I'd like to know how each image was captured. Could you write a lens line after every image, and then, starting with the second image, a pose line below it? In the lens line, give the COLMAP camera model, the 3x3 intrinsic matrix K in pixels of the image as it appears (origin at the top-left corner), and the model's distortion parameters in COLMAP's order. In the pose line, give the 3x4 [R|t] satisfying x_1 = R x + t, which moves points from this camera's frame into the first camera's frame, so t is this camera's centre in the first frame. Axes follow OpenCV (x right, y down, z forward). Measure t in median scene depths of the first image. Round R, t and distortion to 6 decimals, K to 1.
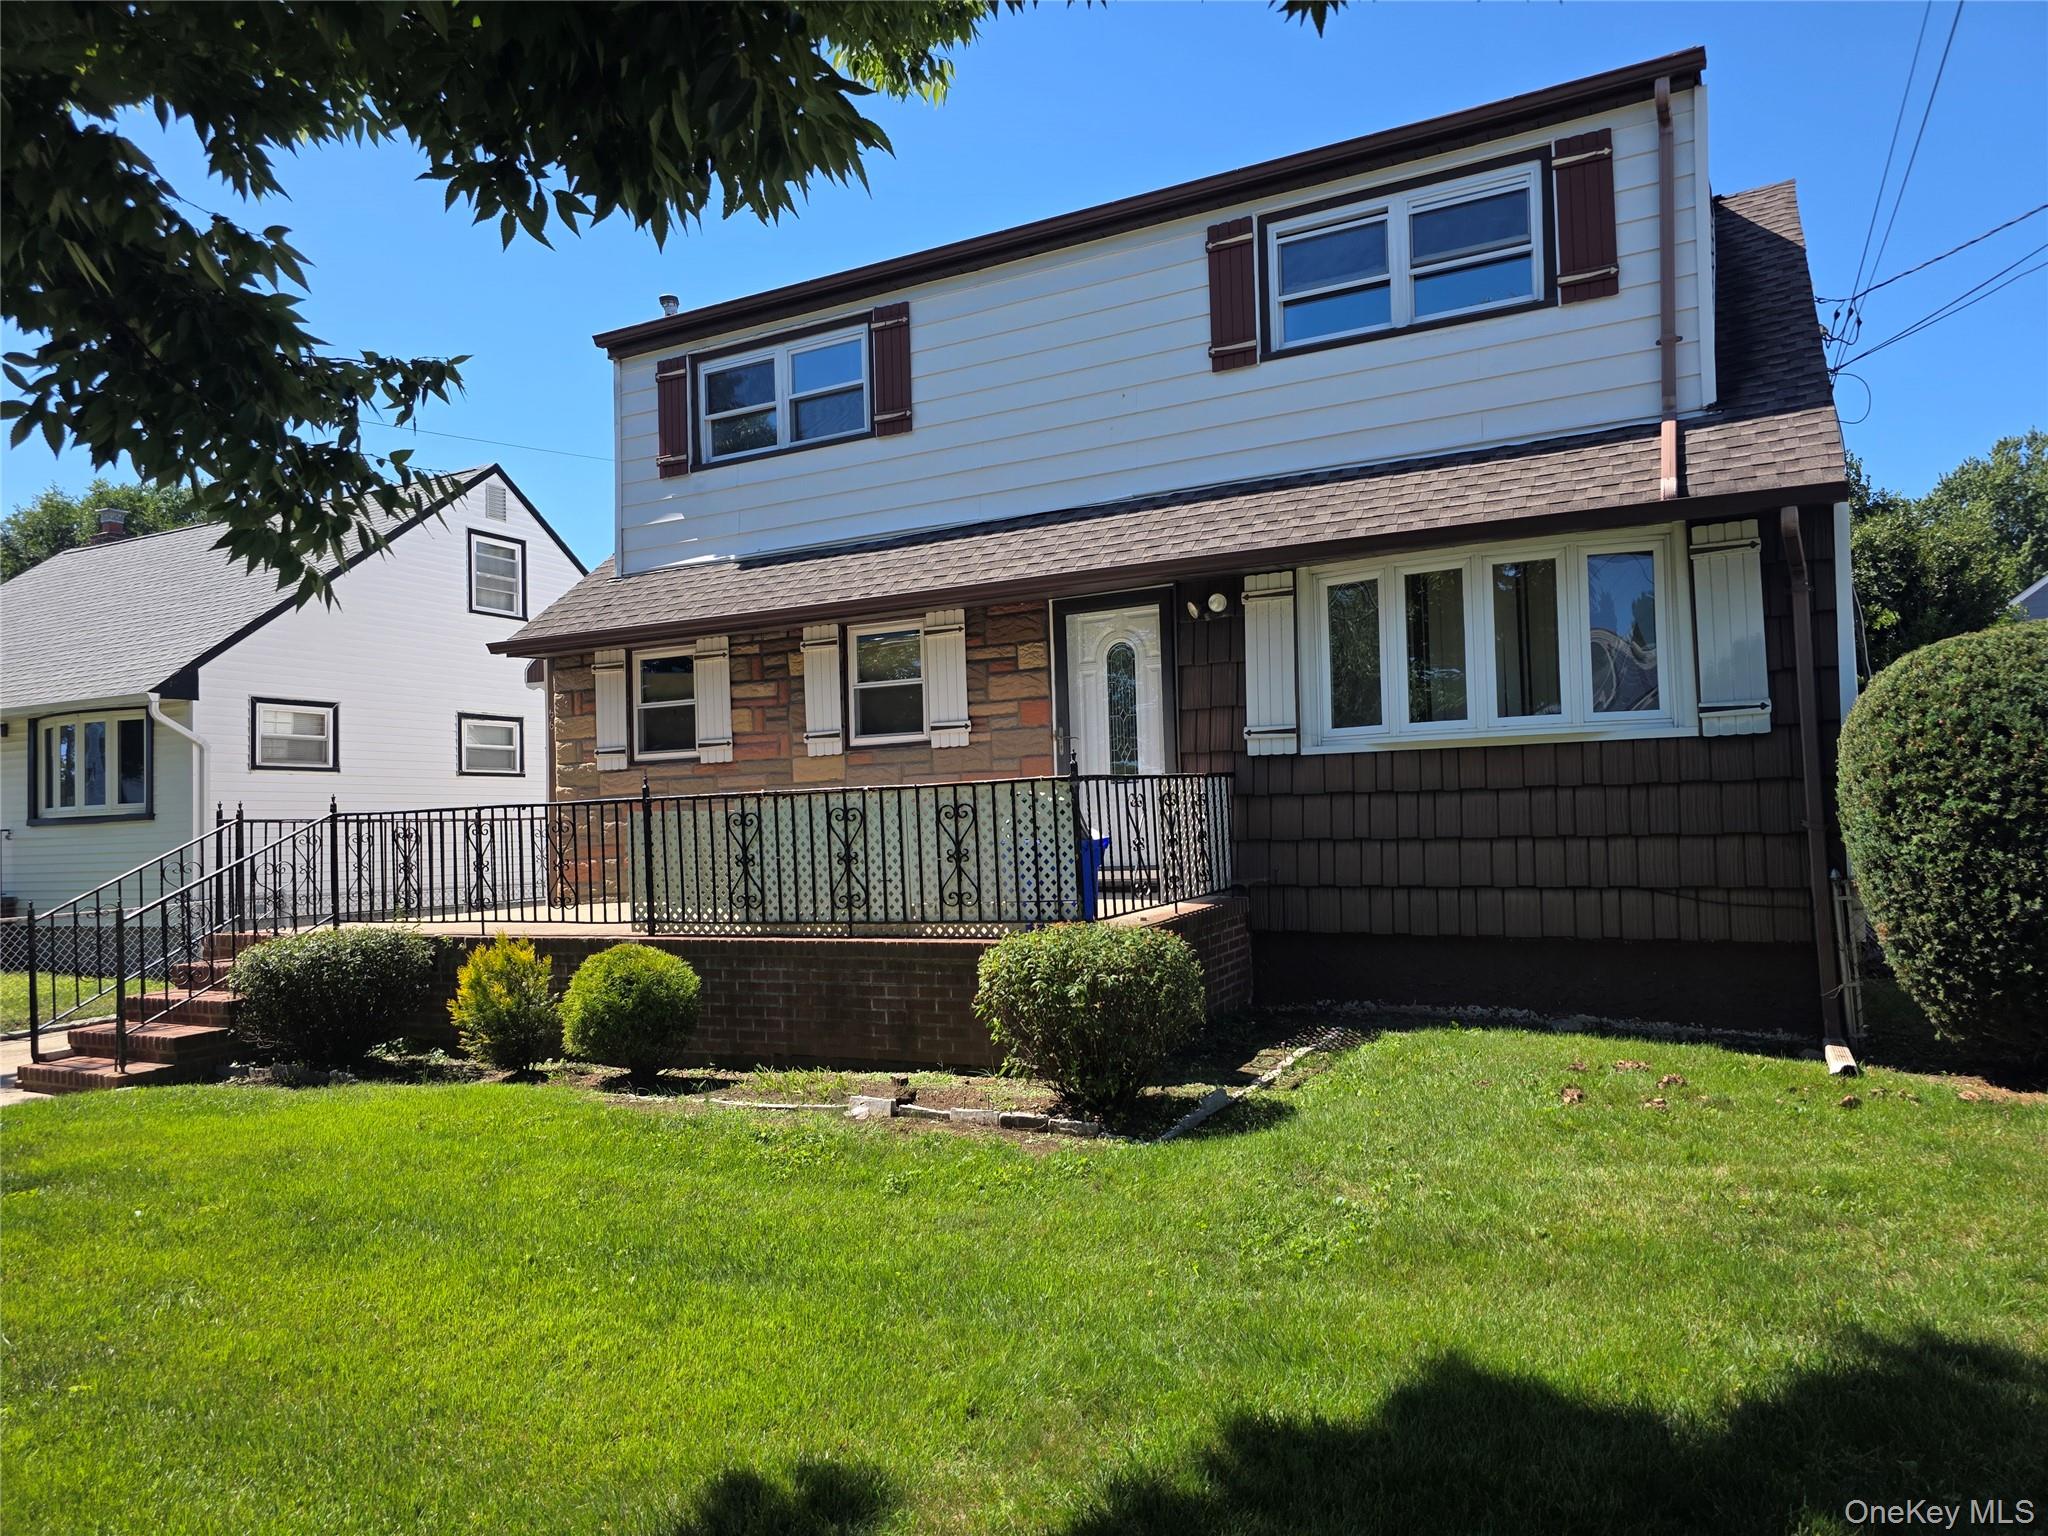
lens RADIAL K [[1411.7, 0, 1024.0], [0, 1411.7, 768.0], [0, 0, 1]] dist [0.046970, -0.003610]
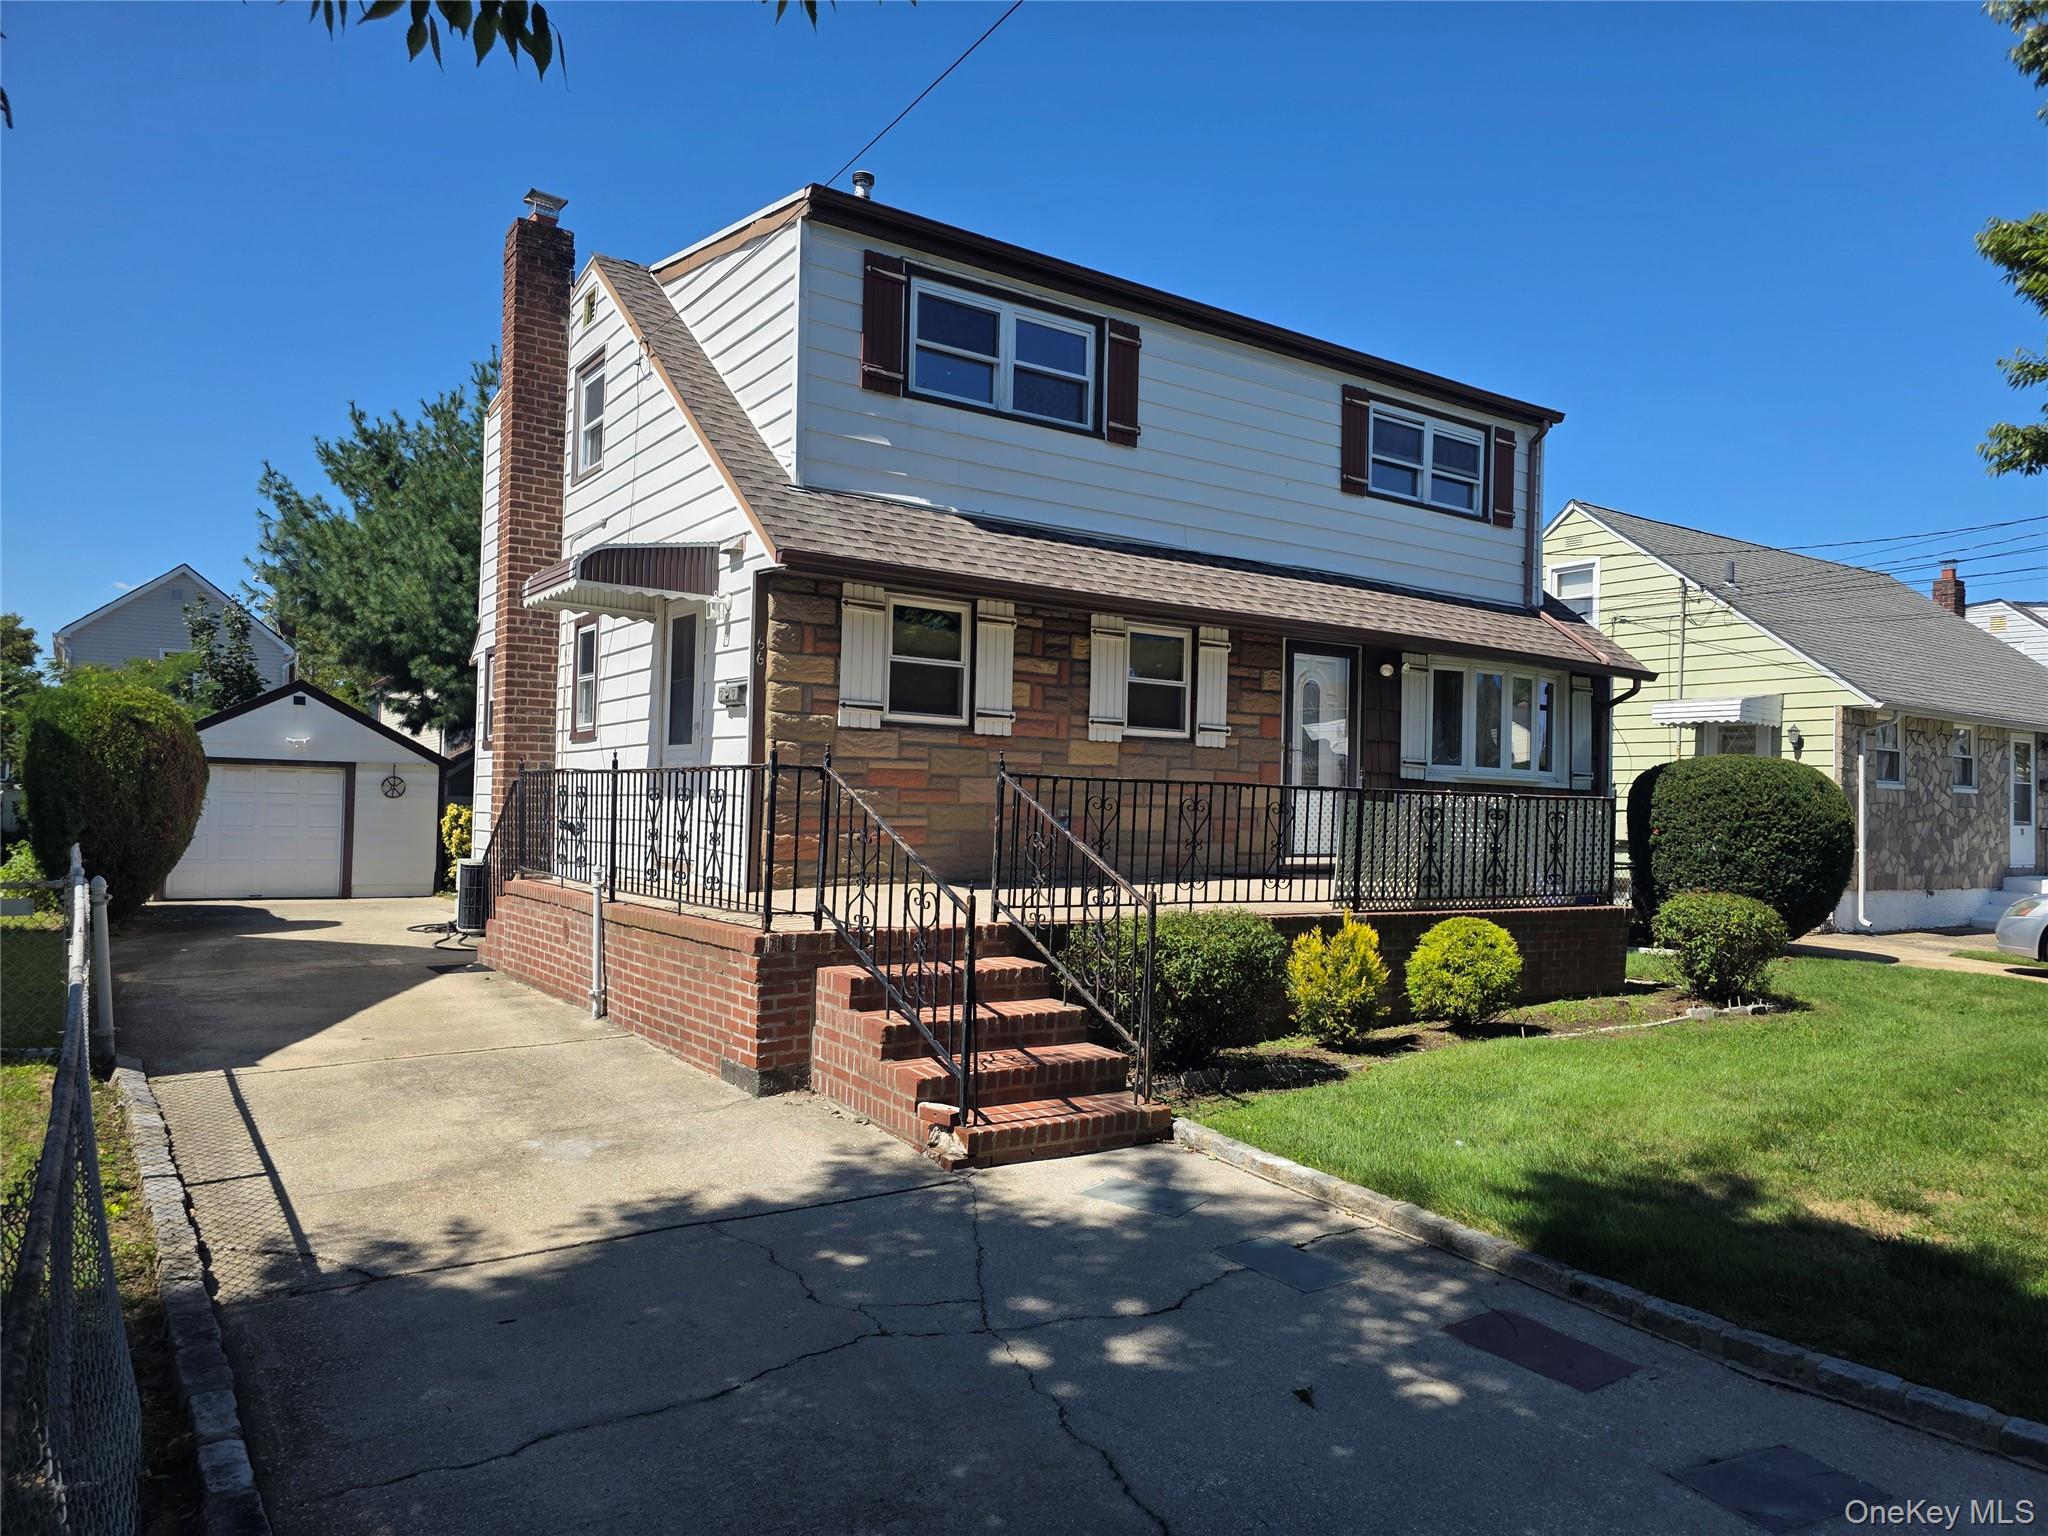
lens RADIAL K [[1349.9, 0, 1059.7], [0, 1349.9, 774.7], [0, 0, 1]] dist [0.074953, -0.002050]
pose [[0.450182, 0.064628, 0.890595, -1.024826], [-0.075623, 0.996554, -0.034090, 0.051002], [-0.889729, -0.052003, 0.453518, 0.575171]]
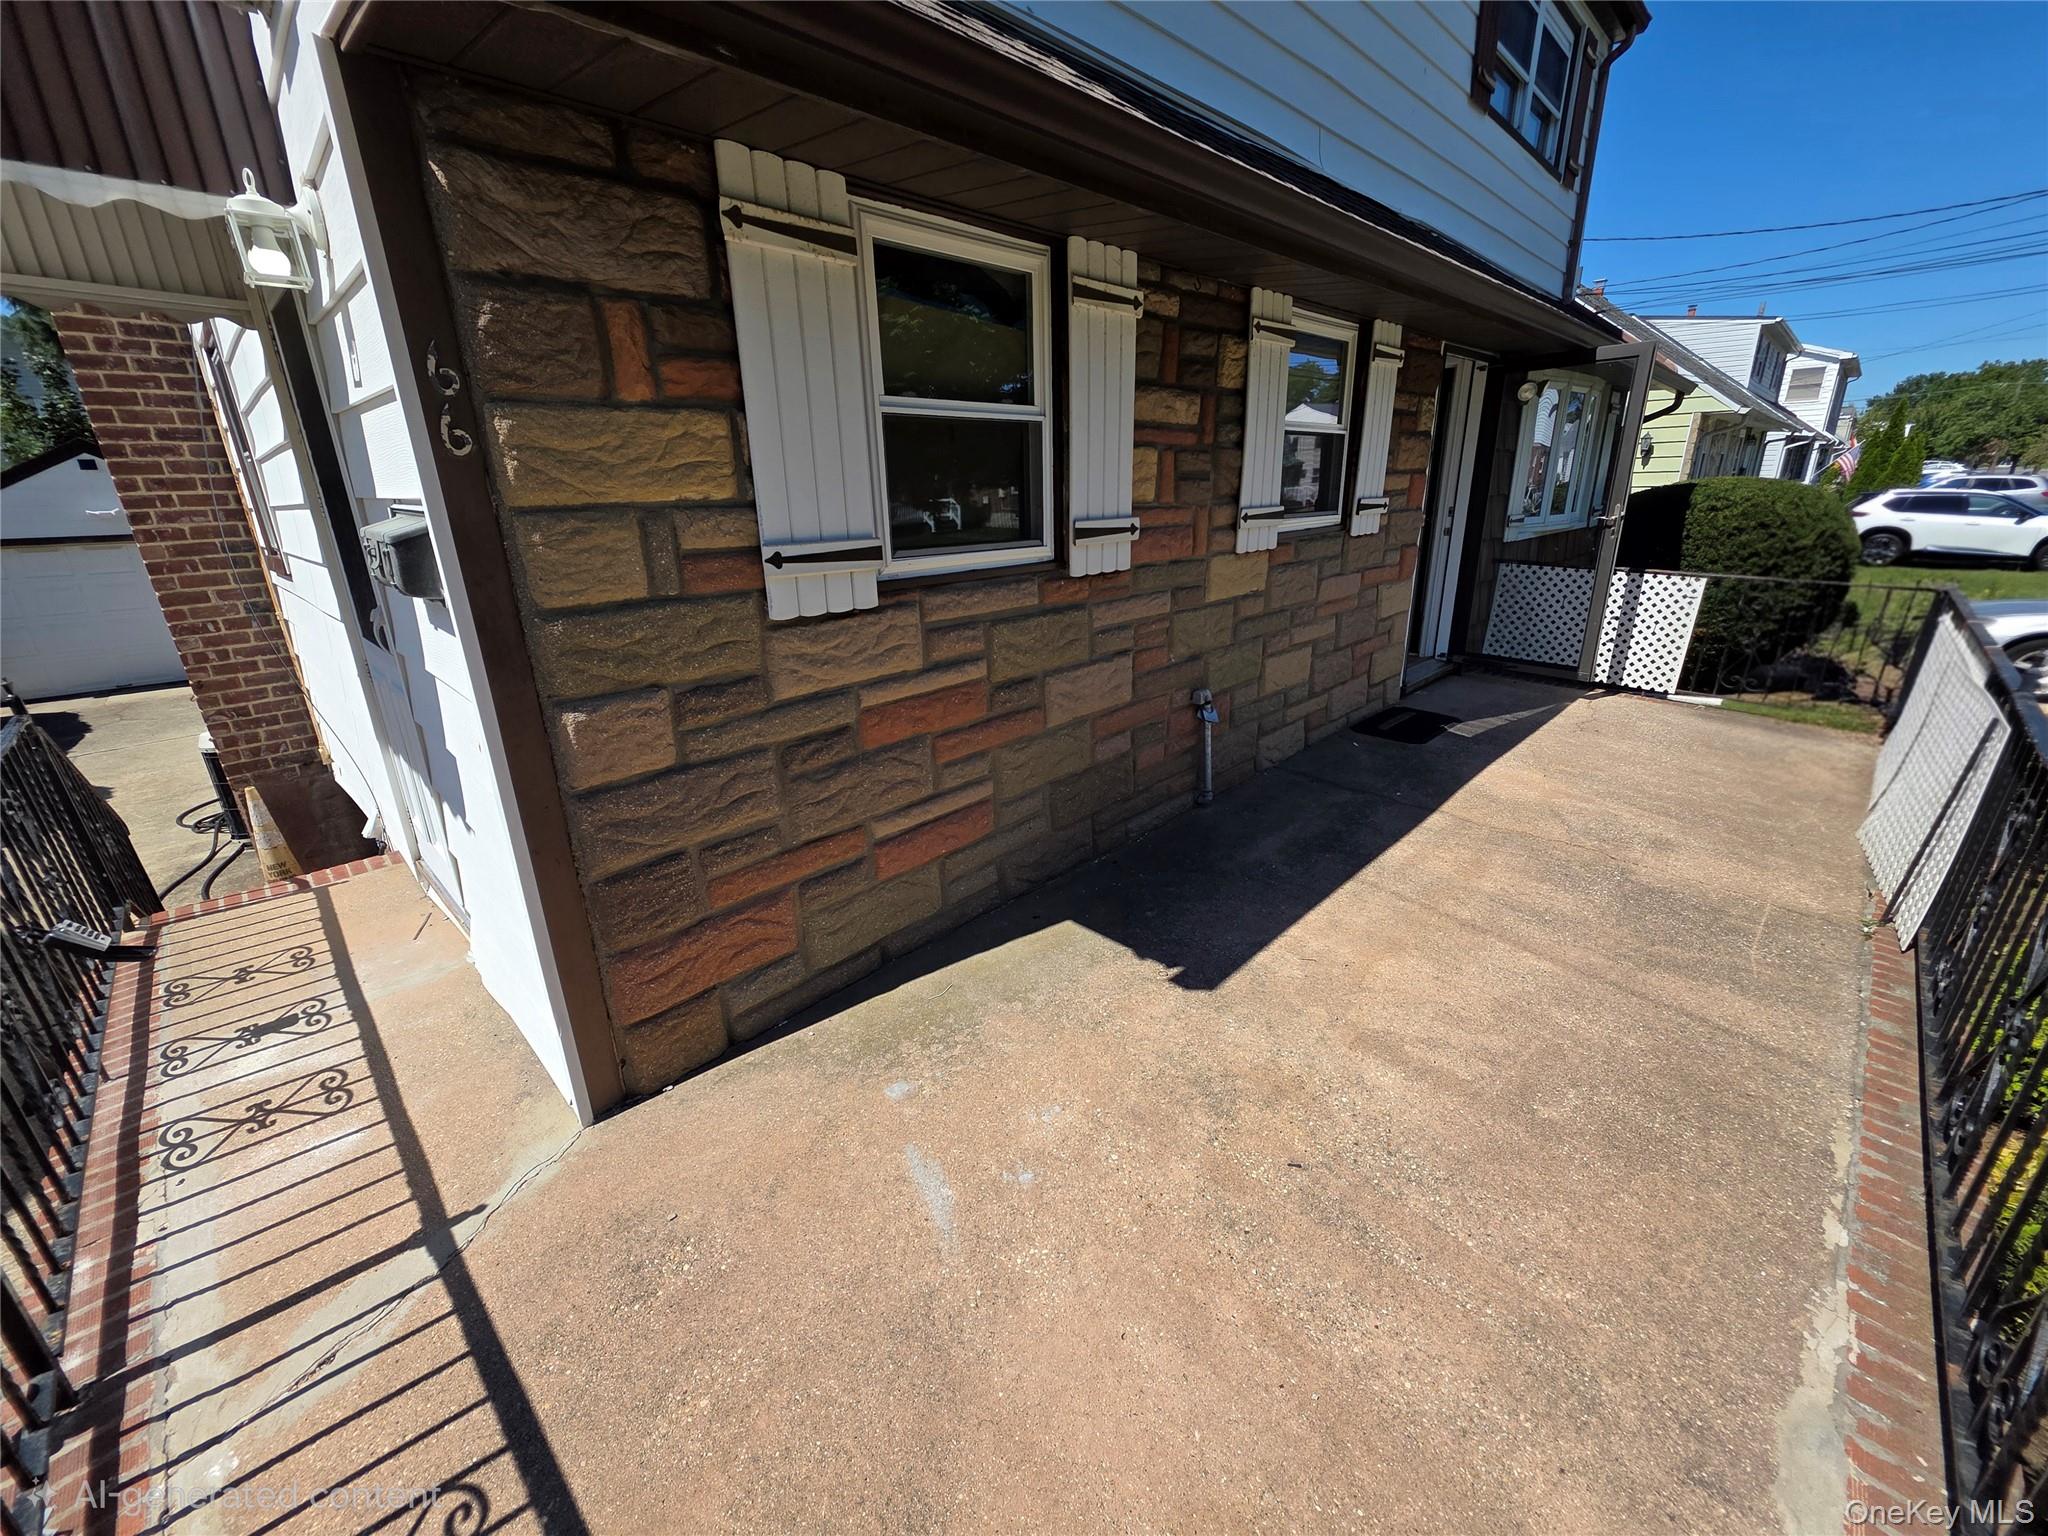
lens RADIAL K [[815.8, 0, 1029.1], [0, 815.8, 760.8], [0, 0, 1]] dist [0.000857, 0.000463]
pose [[0.289692, -0.283527, 0.914161, -0.487590], [-0.026282, 0.952400, 0.303716, -0.025536], [-0.956759, -0.112010, 0.268452, 0.980999]]
